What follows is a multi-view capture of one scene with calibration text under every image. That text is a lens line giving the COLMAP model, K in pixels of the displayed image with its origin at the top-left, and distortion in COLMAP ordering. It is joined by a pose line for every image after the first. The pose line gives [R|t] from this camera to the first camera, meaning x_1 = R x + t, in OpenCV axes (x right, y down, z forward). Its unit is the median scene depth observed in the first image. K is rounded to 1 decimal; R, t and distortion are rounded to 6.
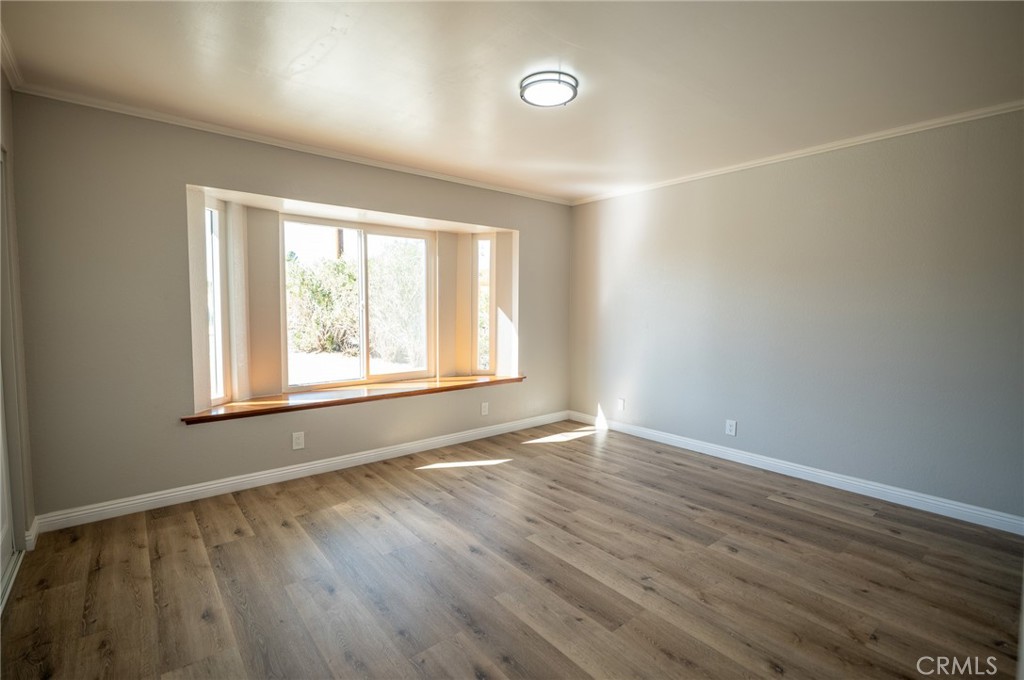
lens RADIAL K [[473.9, 0, 508.4], [0, 473.9, 337.7], [0, 0, 1]] dist [0.003482, 0.000580]
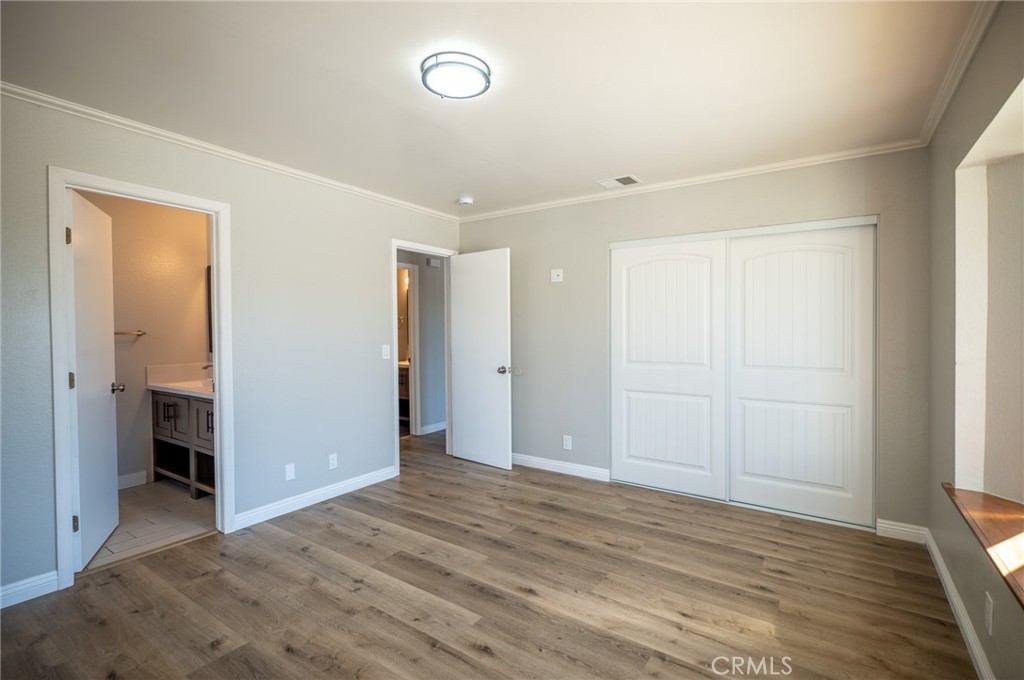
lens RADIAL K [[473.9, 0, 508.4], [0, 473.9, 337.7], [0, 0, 1]] dist [0.003482, 0.000580]
pose [[-0.962711, 0.001732, -0.270527, 0.226036], [-0.020955, 0.996498, 0.080949, -0.129954], [0.269720, 0.083599, -0.959303, 1.874373]]
